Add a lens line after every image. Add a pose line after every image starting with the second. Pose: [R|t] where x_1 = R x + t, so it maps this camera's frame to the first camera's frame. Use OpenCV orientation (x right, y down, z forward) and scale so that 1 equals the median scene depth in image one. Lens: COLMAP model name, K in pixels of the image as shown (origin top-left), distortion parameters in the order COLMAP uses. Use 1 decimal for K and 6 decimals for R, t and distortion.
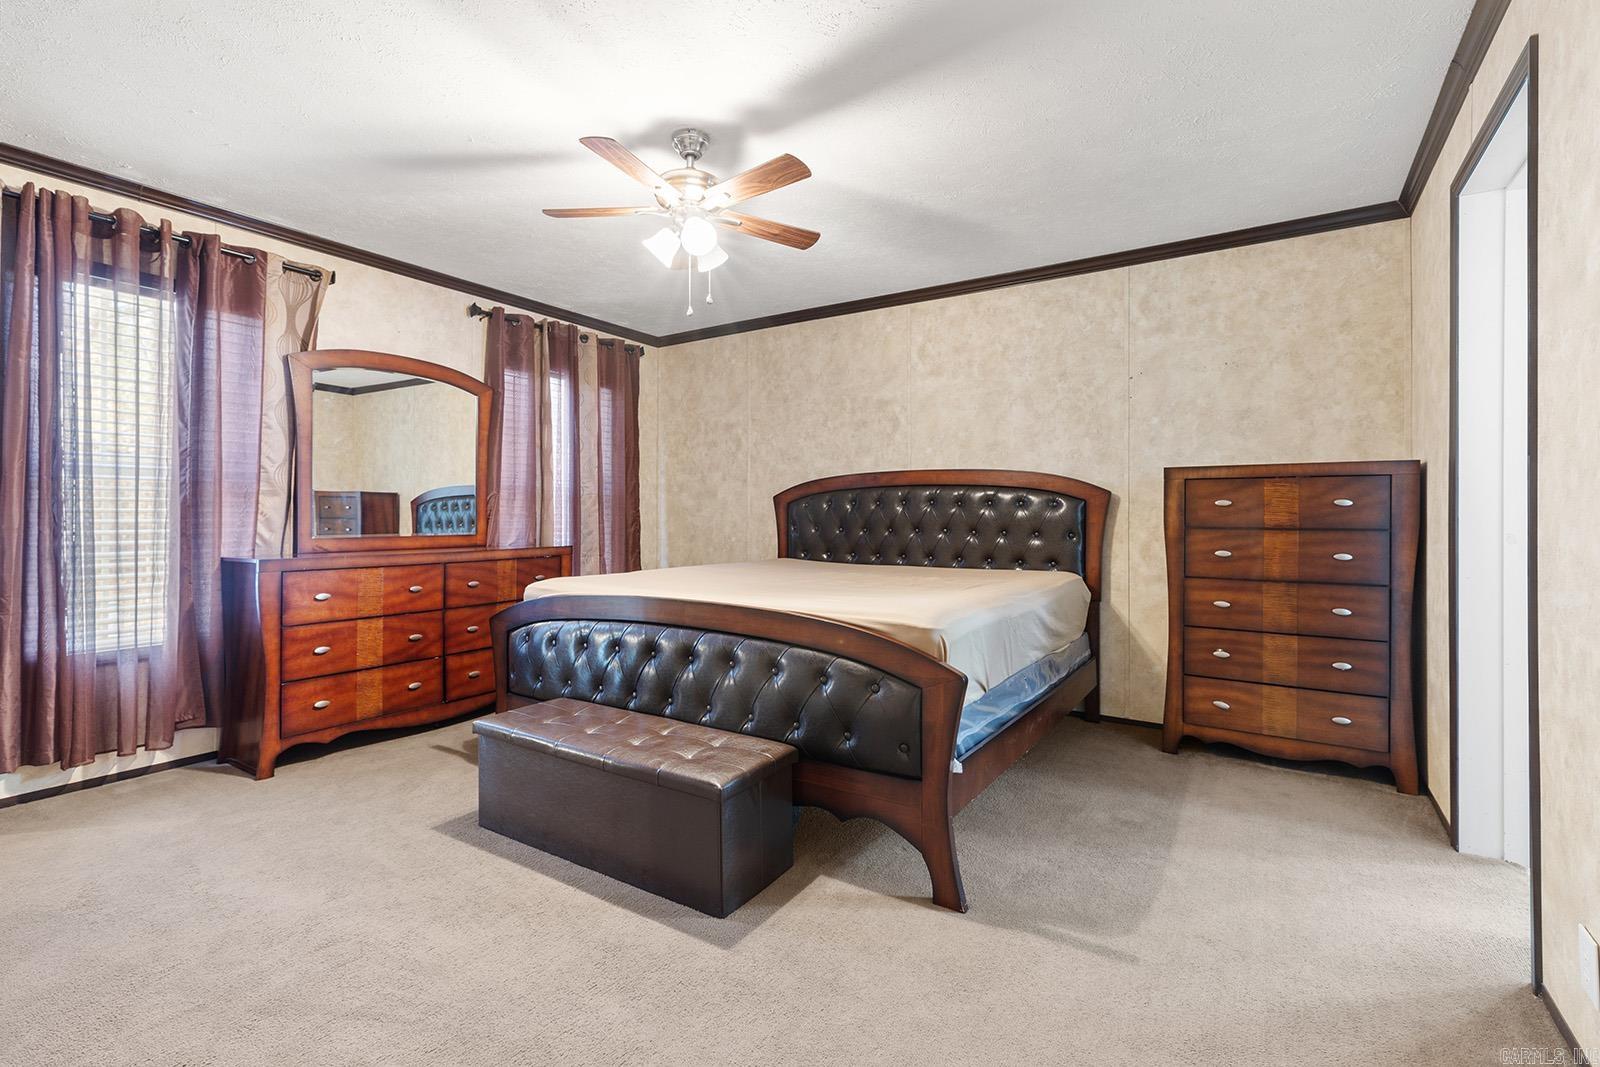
lens RADIAL K [[731.6, 0, 798.1], [0, 731.6, 519.8], [0, 0, 1]] dist [0.003691, -0.001245]
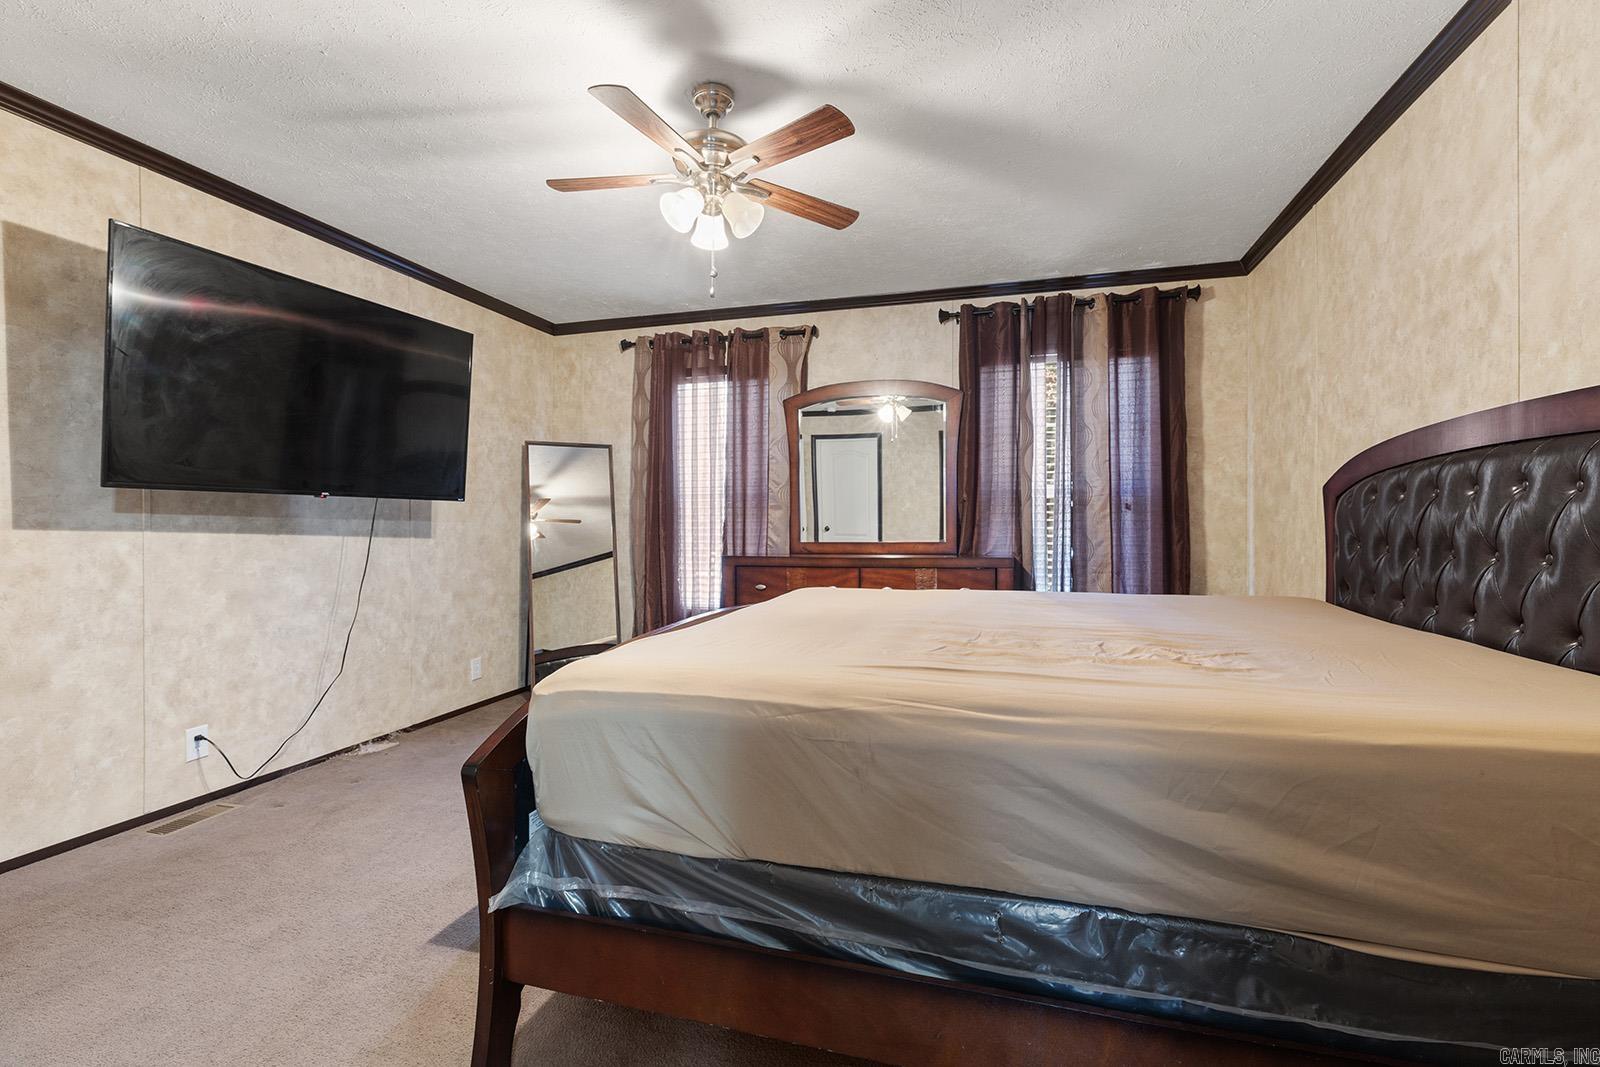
lens RADIAL K [[731.6, 0, 791.1], [0, 731.6, 532.1], [0, 0, 1]] dist [0.003691, -0.001245]
pose [[0.280667, 0.007967, -0.959772, 0.453385], [0.000116, 0.999965, 0.008335, -0.001798], [0.959805, -0.002451, 0.280657, 0.522589]]
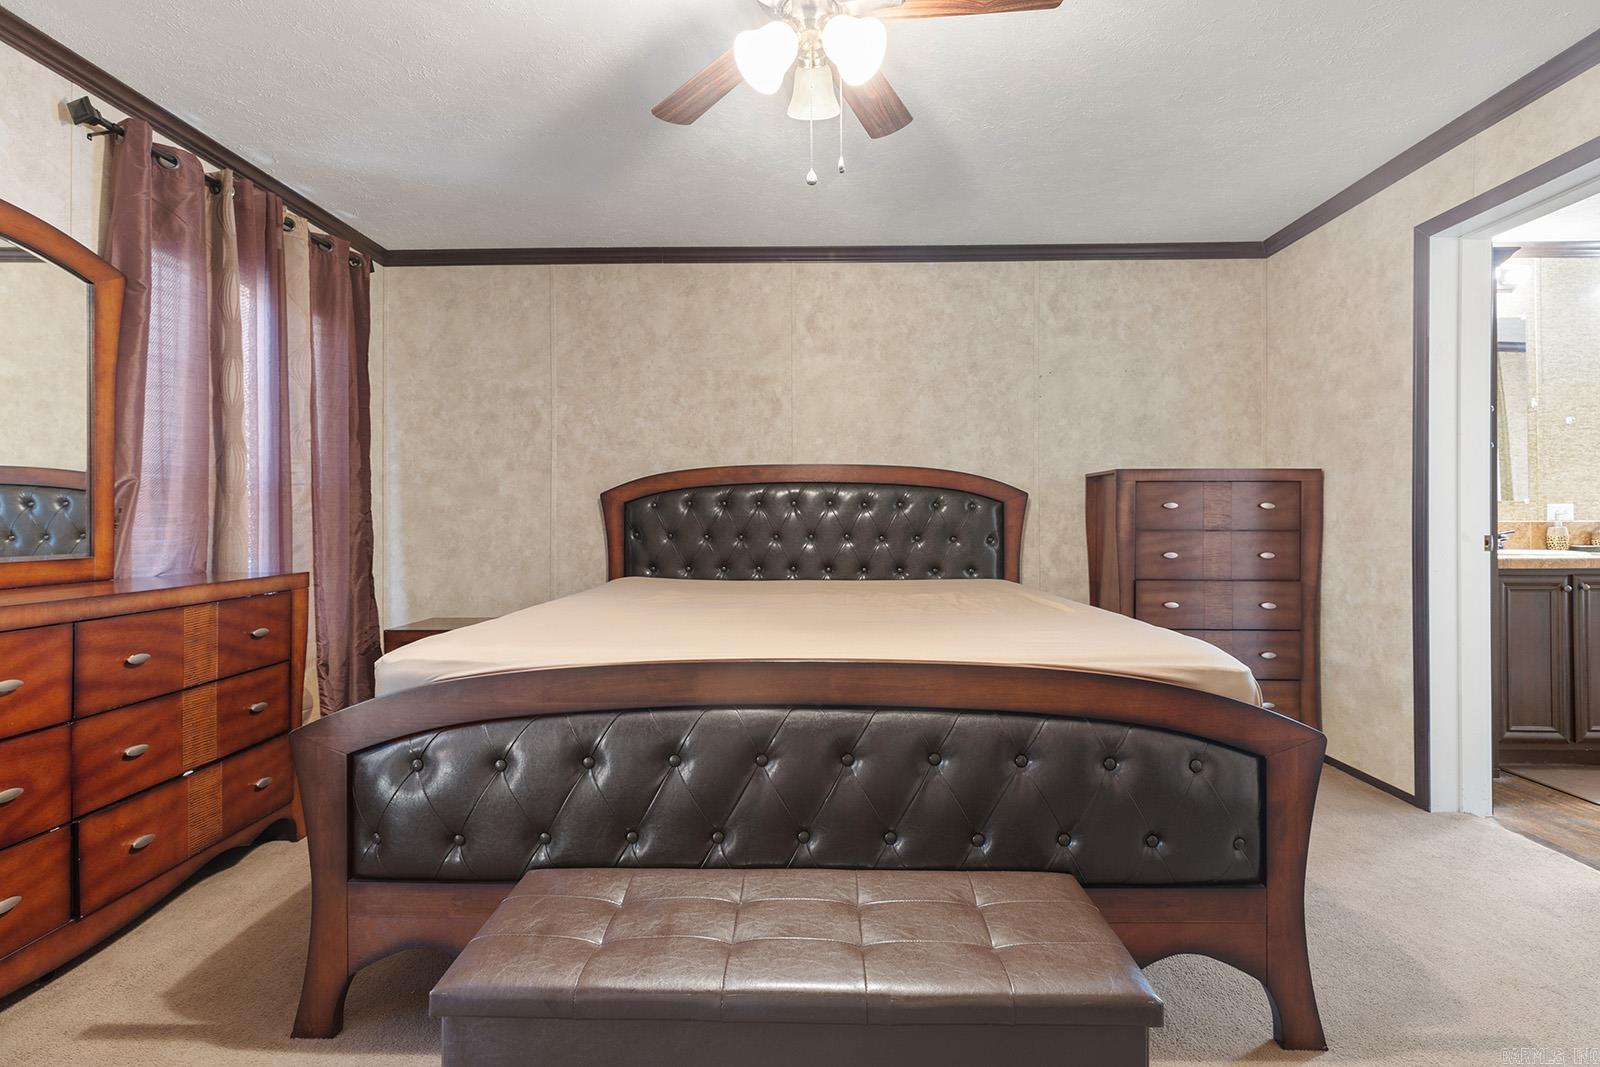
lens RADIAL K [[731.6, 0, 805.6], [0, 731.6, 523.8], [0, 0, 1]] dist [0.003691, -0.001245]
pose [[0.845615, -0.005083, 0.533769, -0.292977], [0.005937, 0.999982, 0.000118, -0.000439], [-0.533761, 0.003069, 0.845630, 0.309166]]
